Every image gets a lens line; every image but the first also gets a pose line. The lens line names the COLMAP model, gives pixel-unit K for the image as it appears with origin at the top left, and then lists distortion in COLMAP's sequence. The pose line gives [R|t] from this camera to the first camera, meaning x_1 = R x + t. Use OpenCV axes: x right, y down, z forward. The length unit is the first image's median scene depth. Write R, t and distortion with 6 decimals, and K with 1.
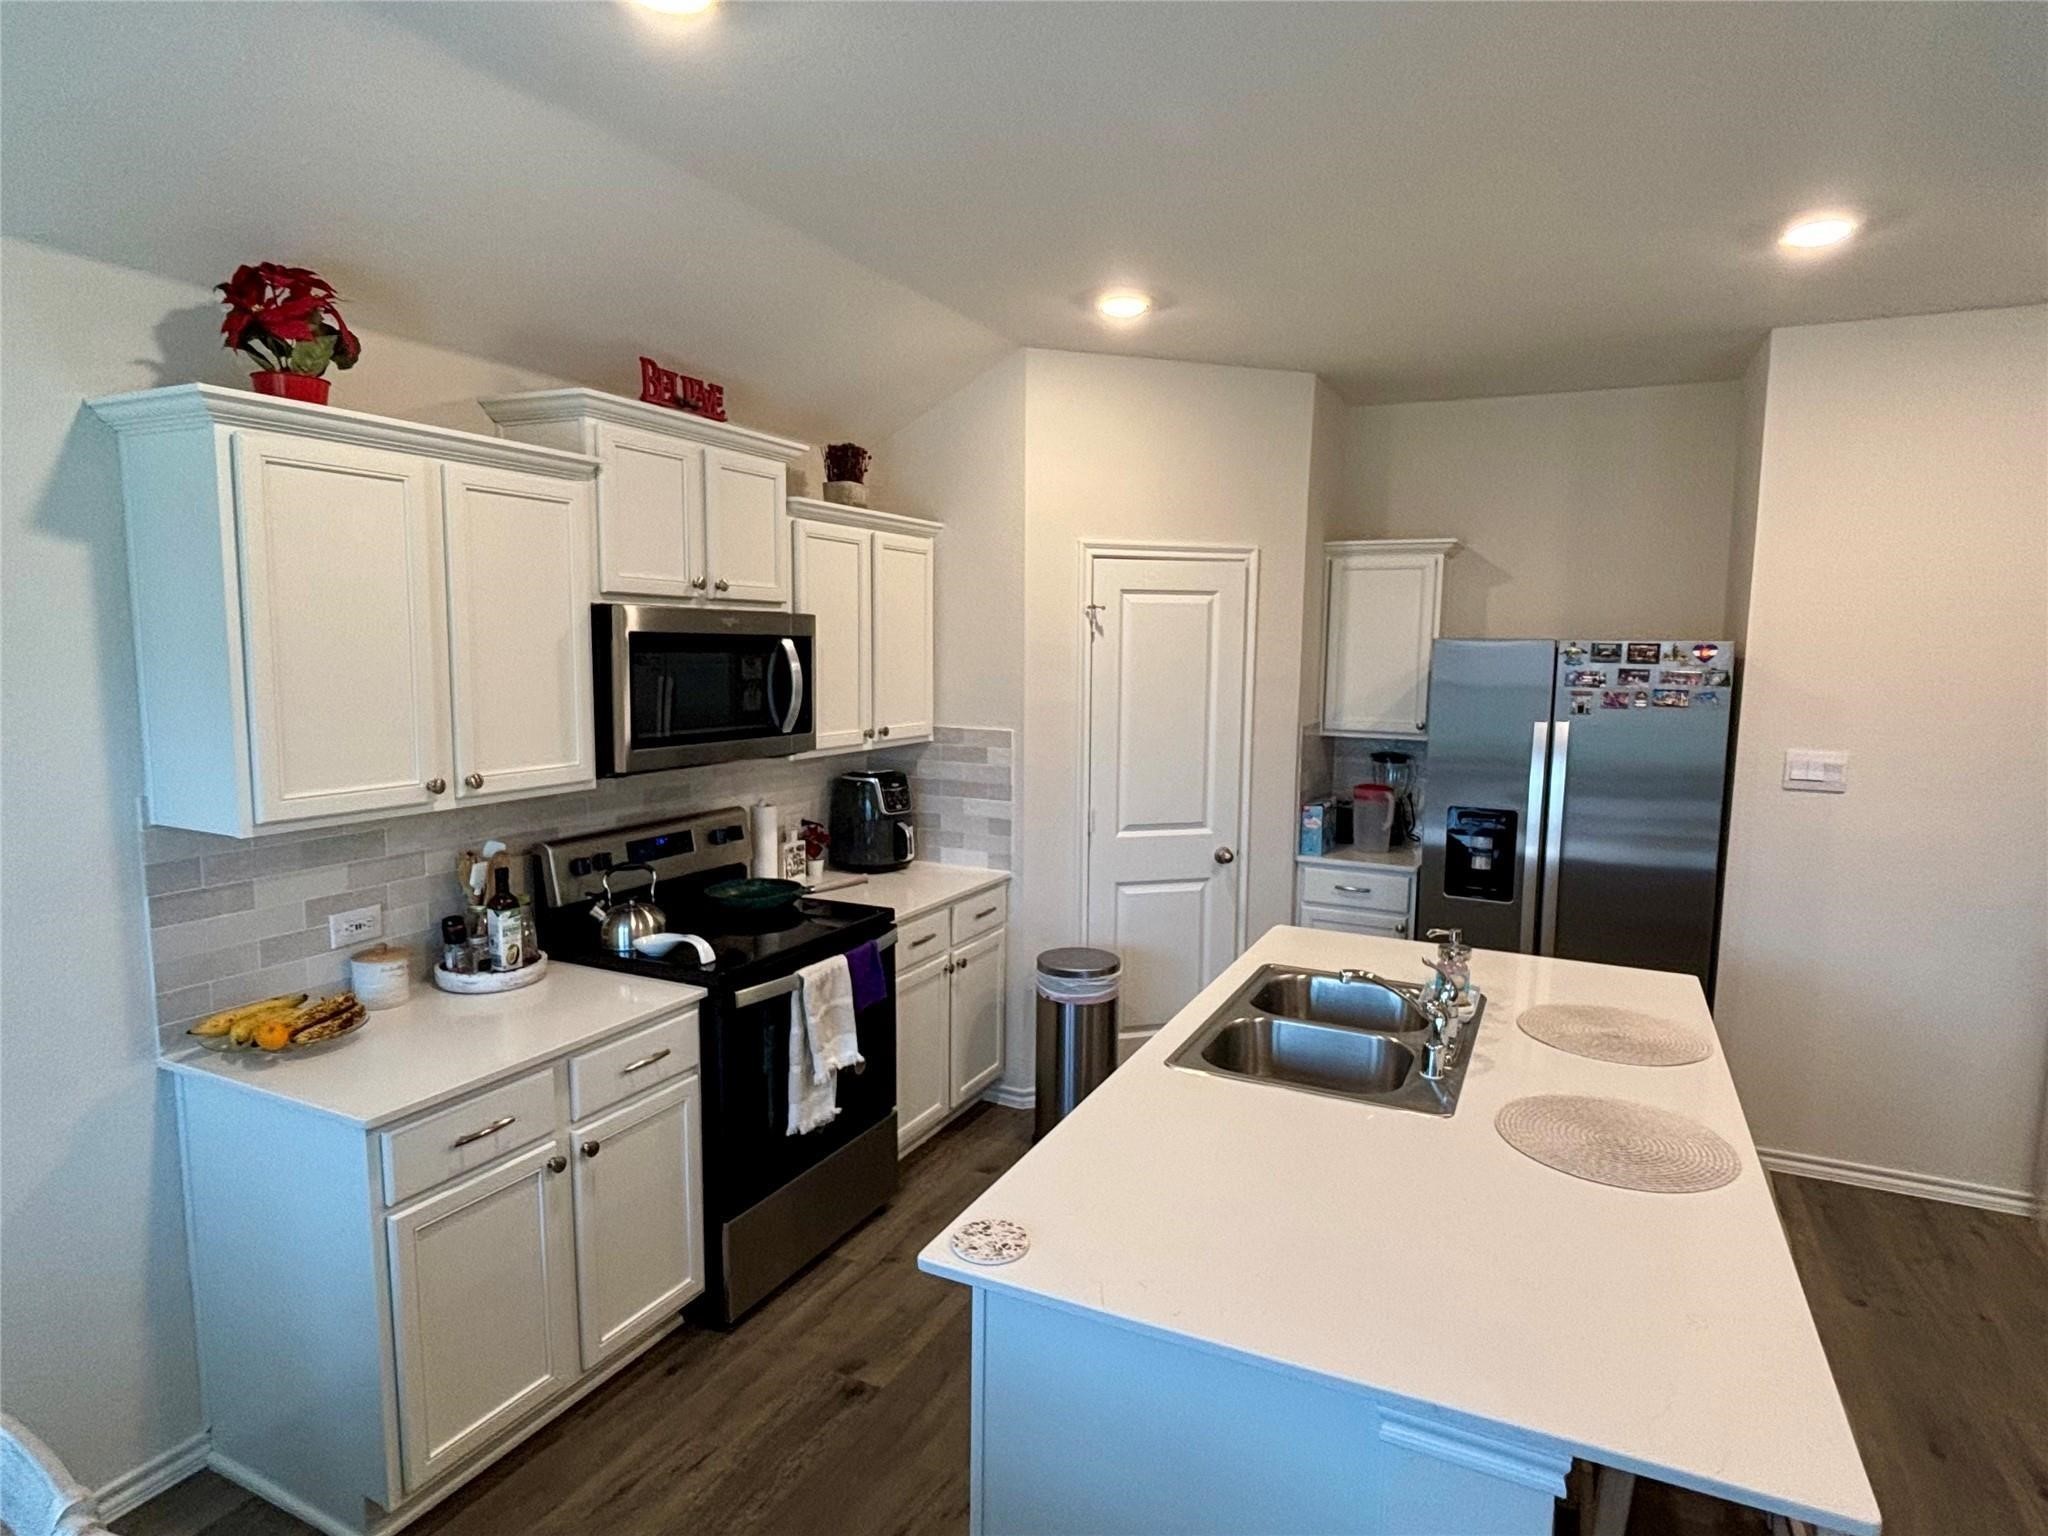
lens RADIAL K [[1153.0, 0, 1024.0], [0, 1153.0, 768.0], [0, 0, 1]] dist [-0.028713, -0.000123]
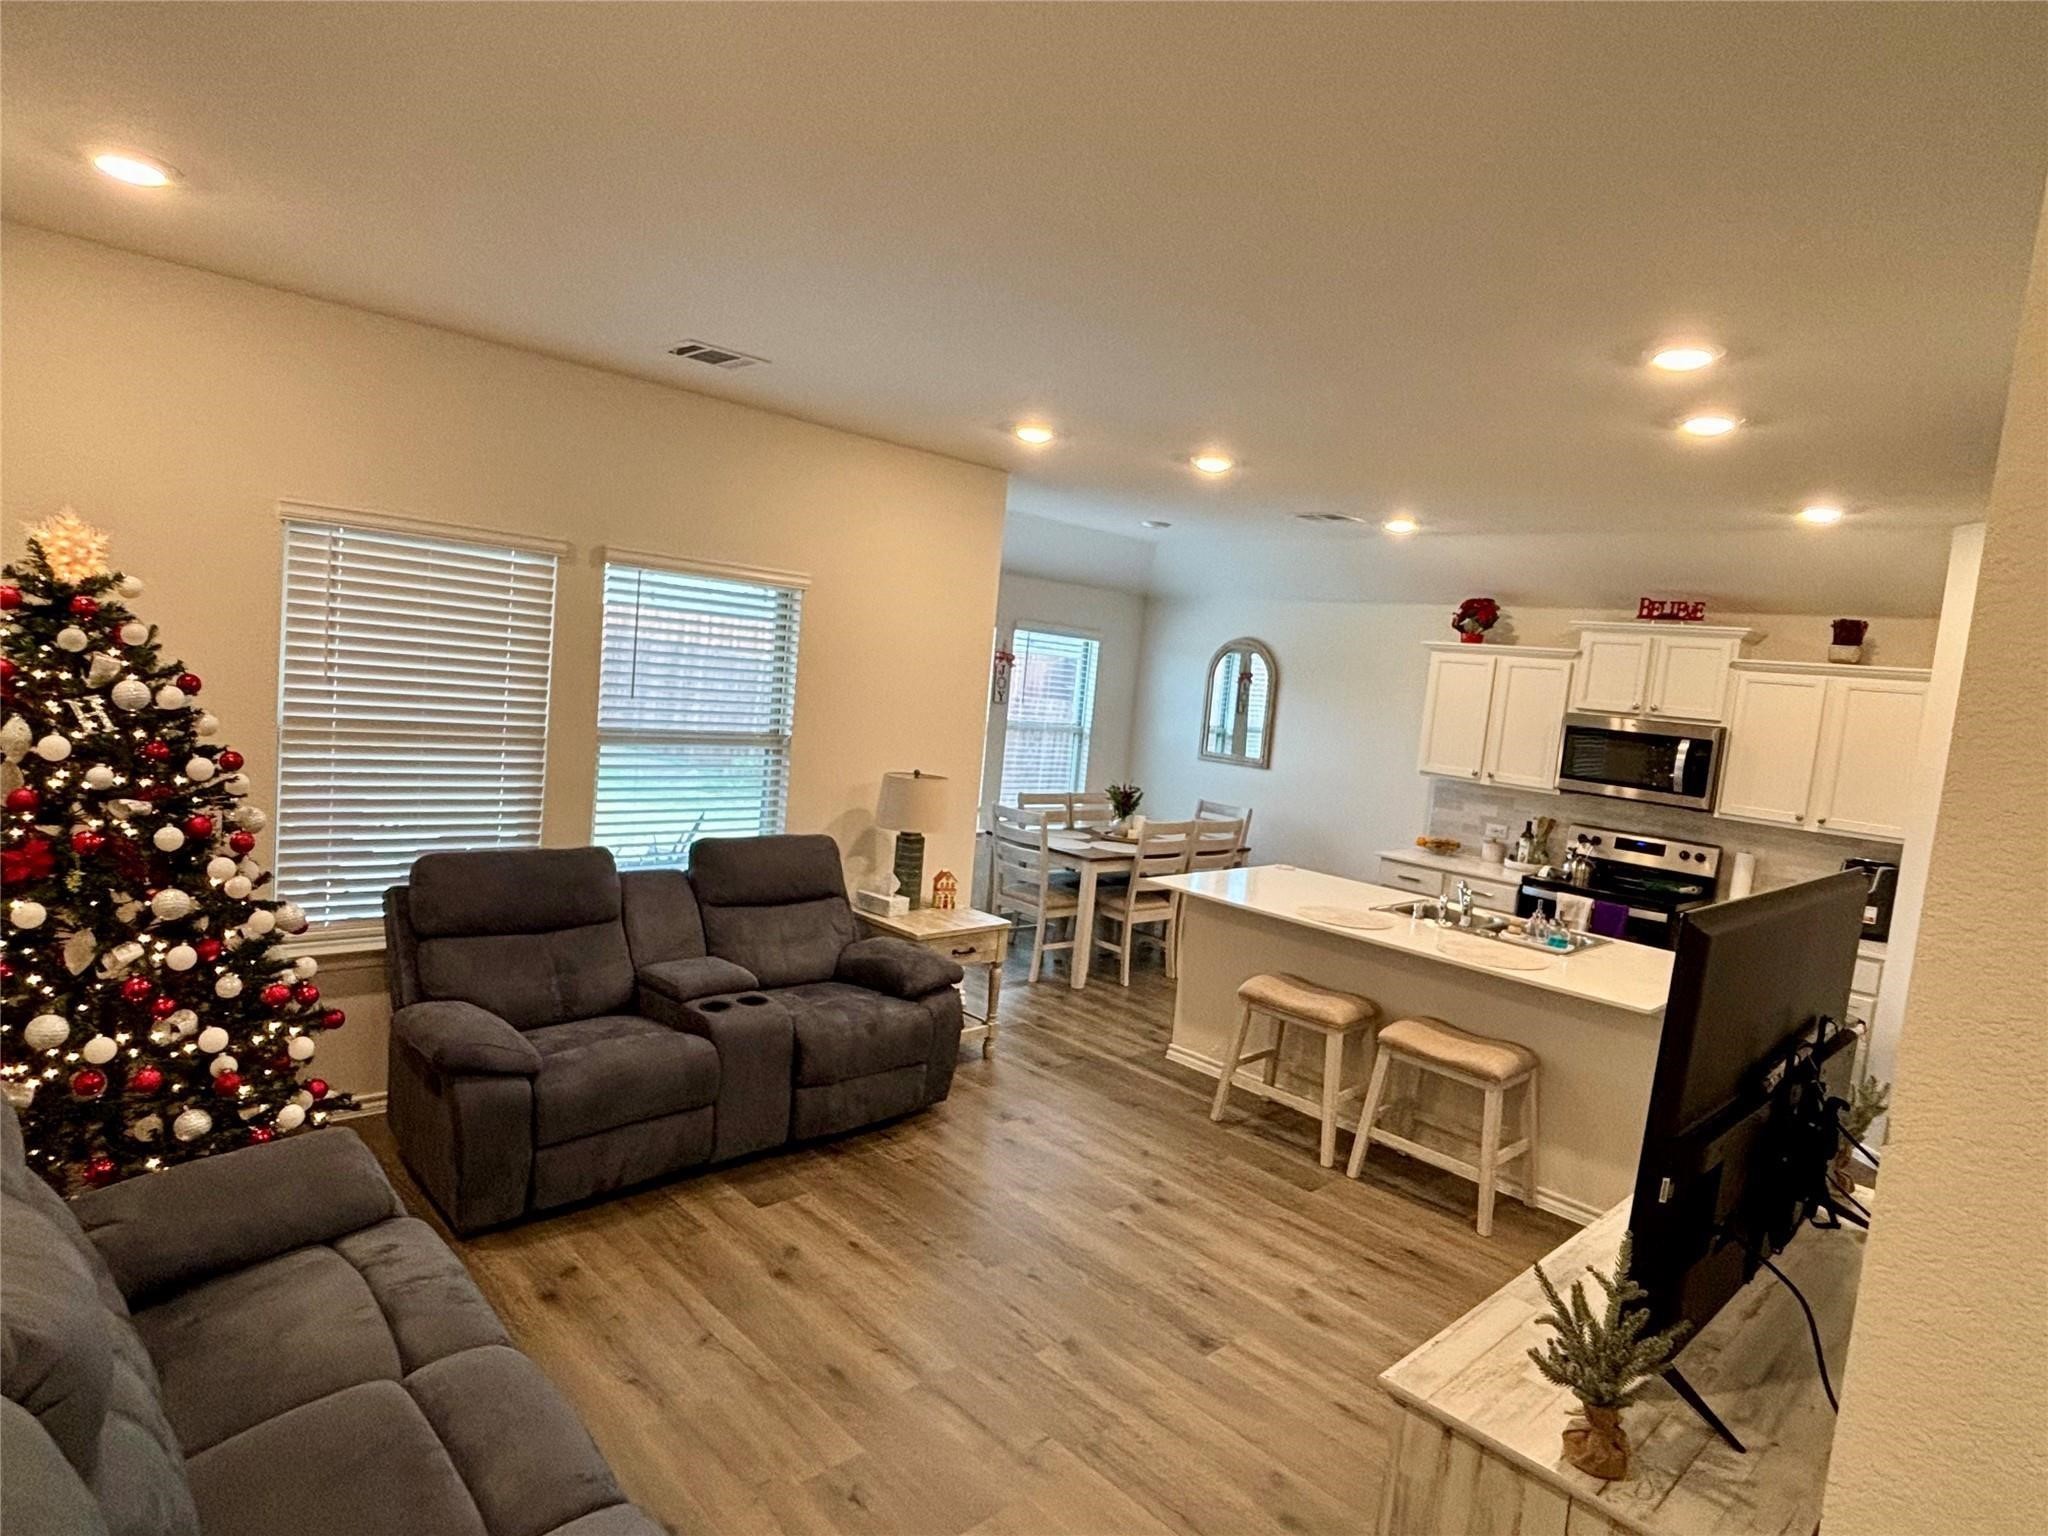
lens RADIAL K [[1153.0, 0, 1024.0], [0, 1153.0, 768.0], [0, 0, 1]] dist [-0.028713, -0.000123]
pose [[-0.343159, 0.040207, -0.938416, 1.888346], [-0.200139, 0.973010, 0.114875, -0.074608], [0.917707, 0.227234, -0.325850, 0.694842]]
